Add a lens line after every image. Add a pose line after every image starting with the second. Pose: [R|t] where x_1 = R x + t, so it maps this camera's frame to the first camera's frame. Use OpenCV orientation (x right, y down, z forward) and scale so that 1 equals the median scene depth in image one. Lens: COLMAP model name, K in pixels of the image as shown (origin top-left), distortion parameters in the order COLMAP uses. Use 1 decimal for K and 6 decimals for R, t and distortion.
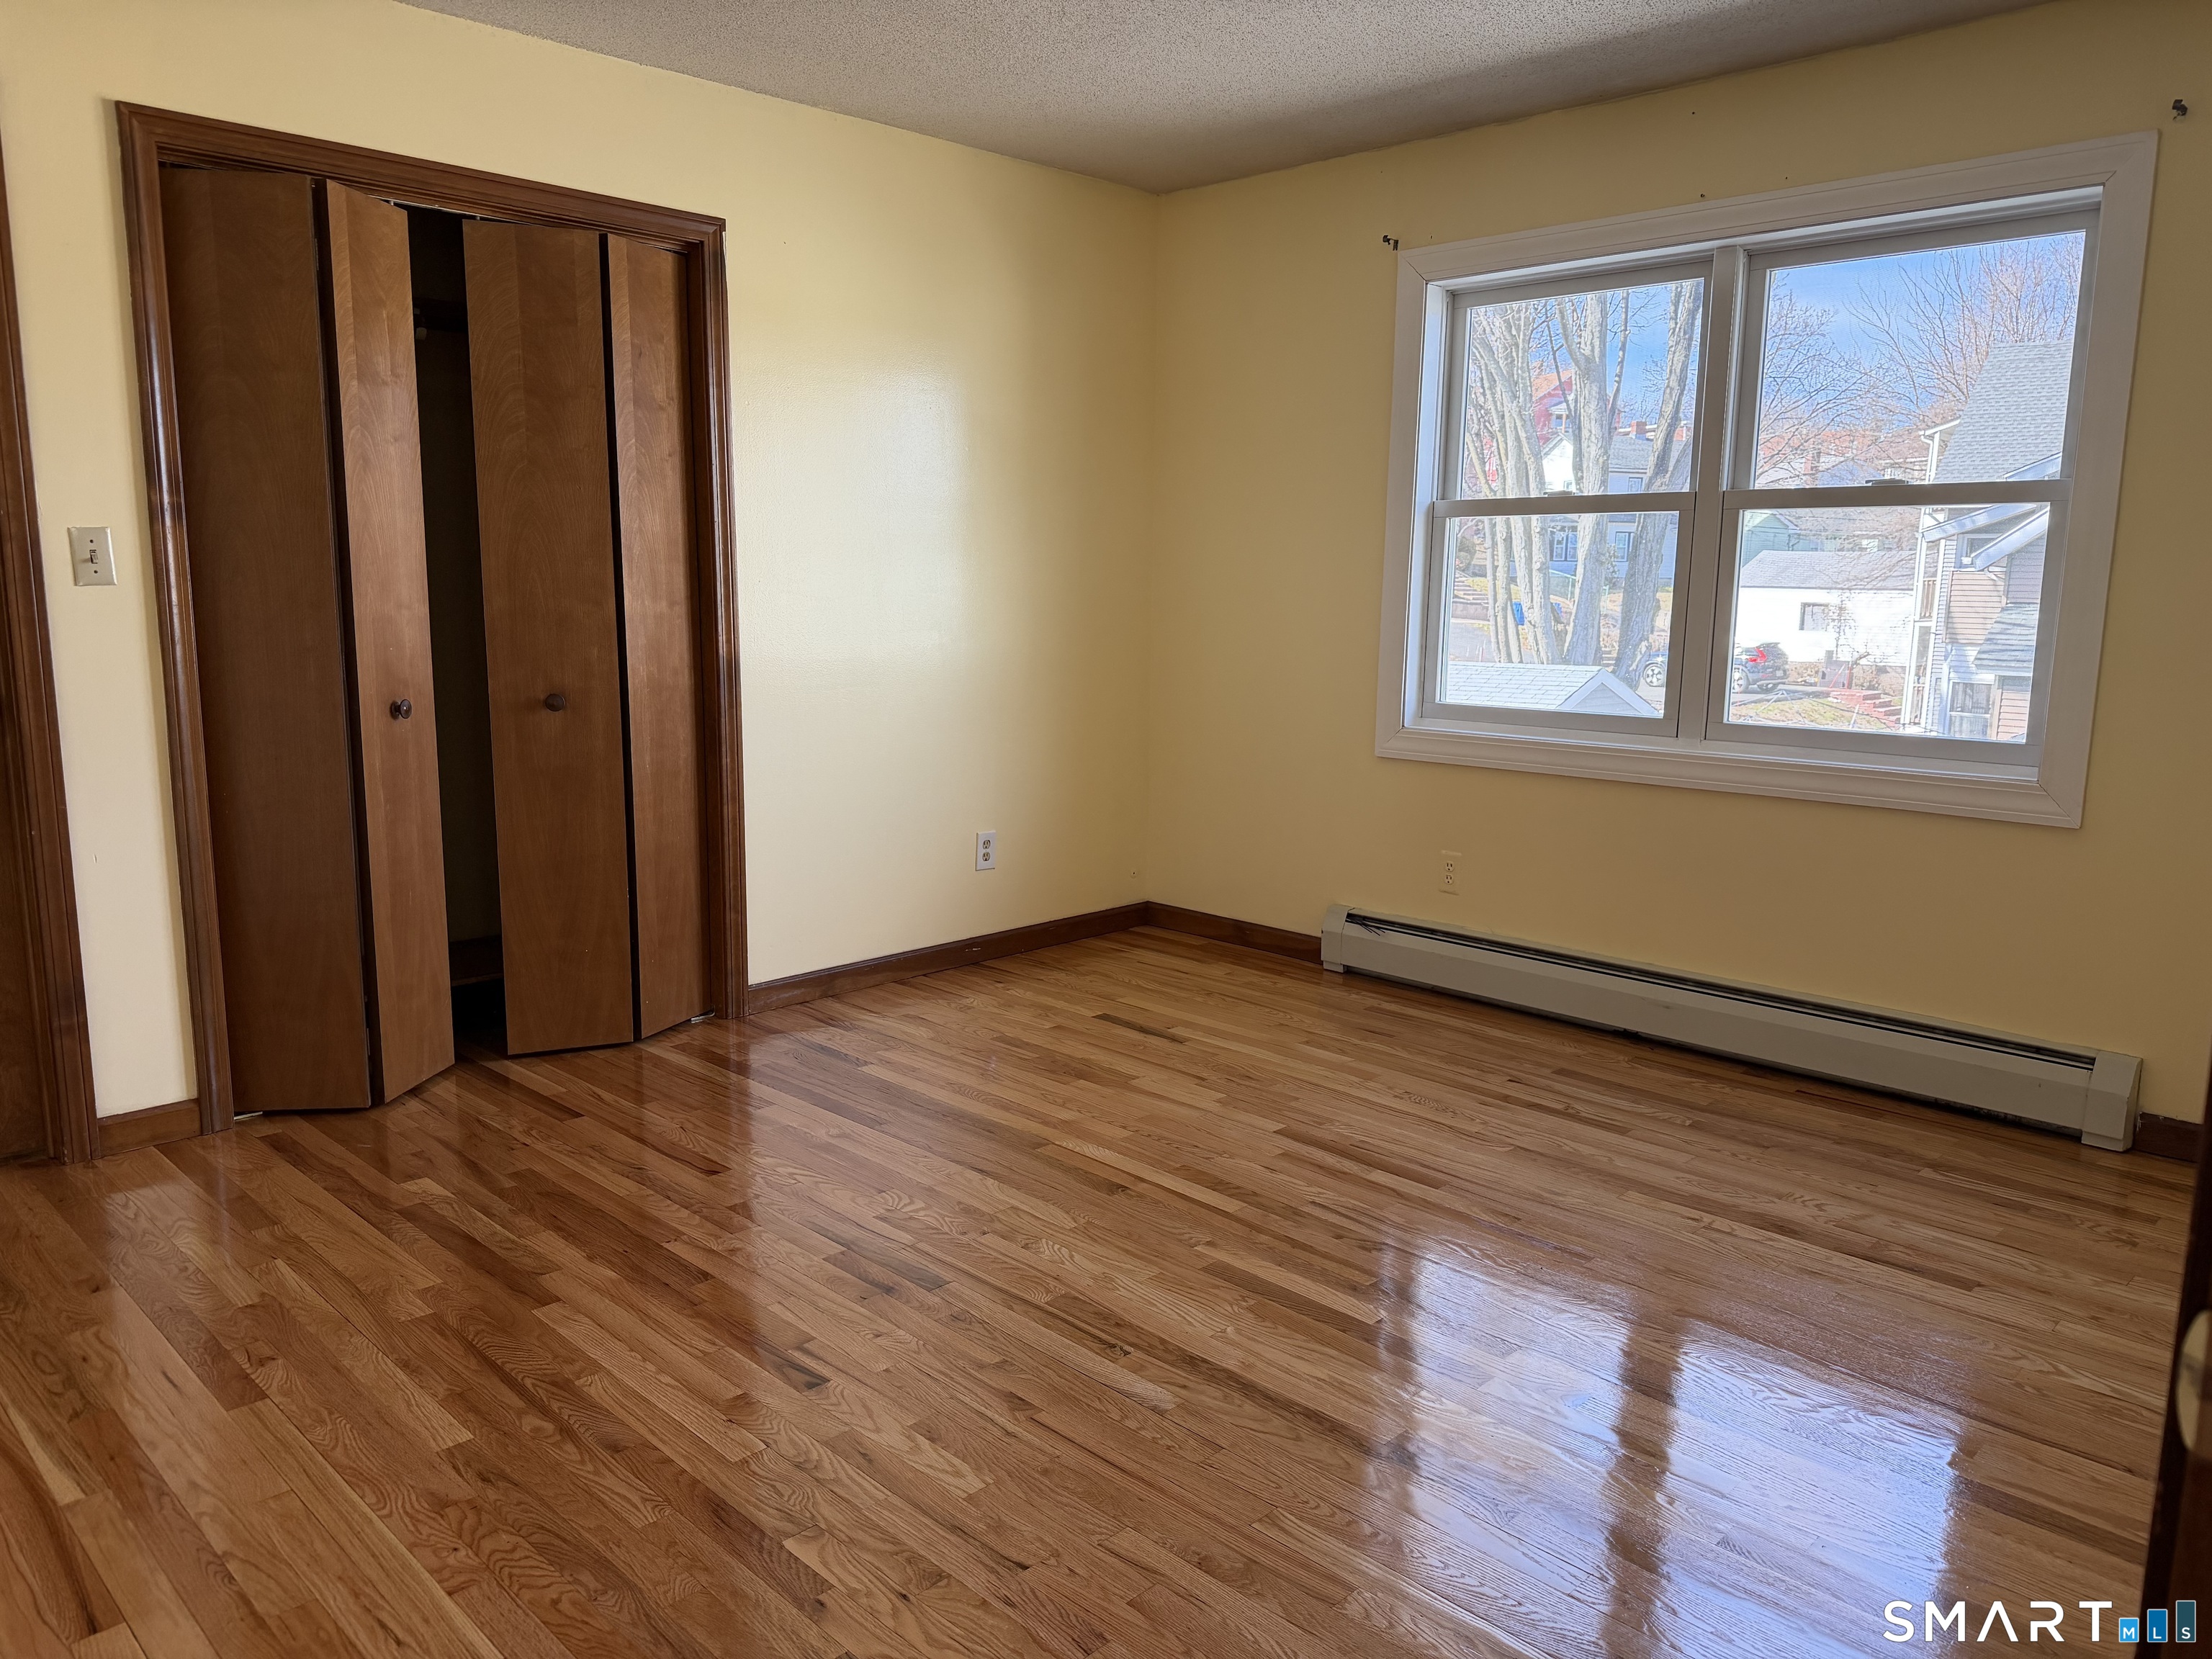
lens RADIAL K [[1516.5, 0, 1106.2], [0, 1516.5, 821.6], [0, 0, 1]] dist [0.022092, -0.036575]
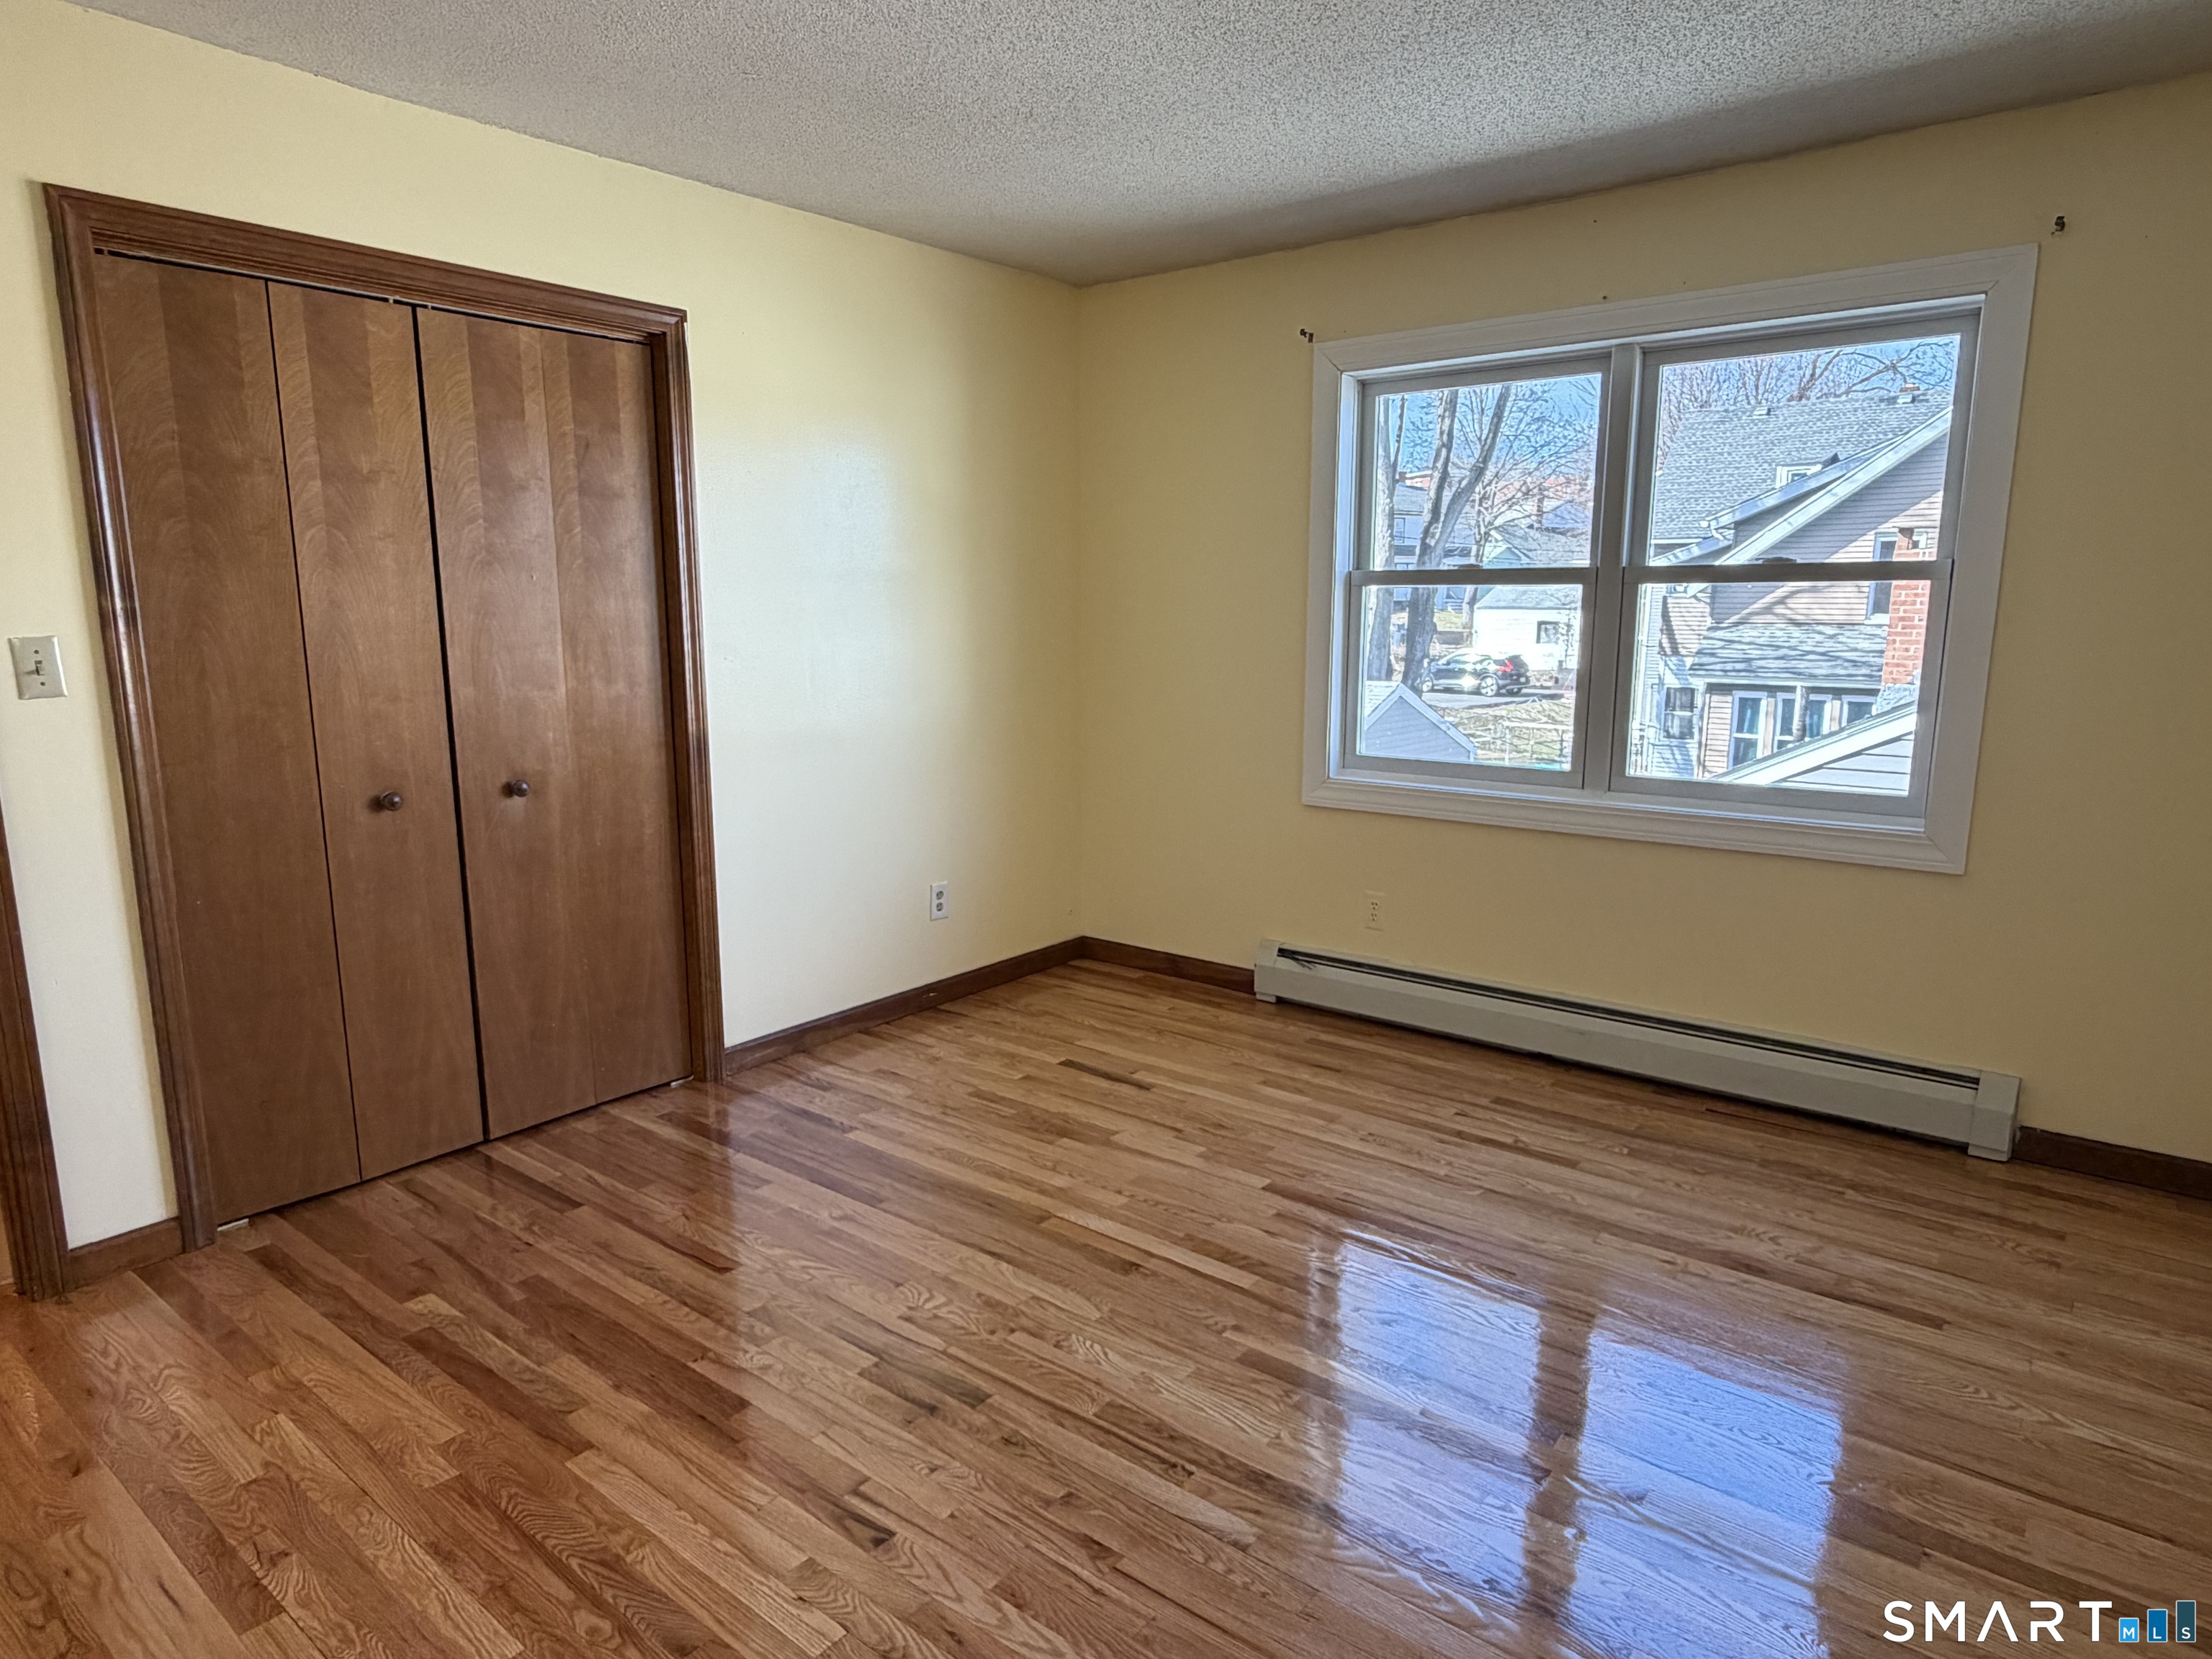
lens RADIAL K [[1294.8, 0, 1097.2], [0, 1294.8, 831.9], [0, 0, 1]] dist [-0.020657, 0.011276]
pose [[0.994705, -0.030412, 0.098172, -0.083854], [0.029021, 0.999458, 0.015564, -0.060193], [-0.098592, -0.012632, 0.995048, 0.124715]]
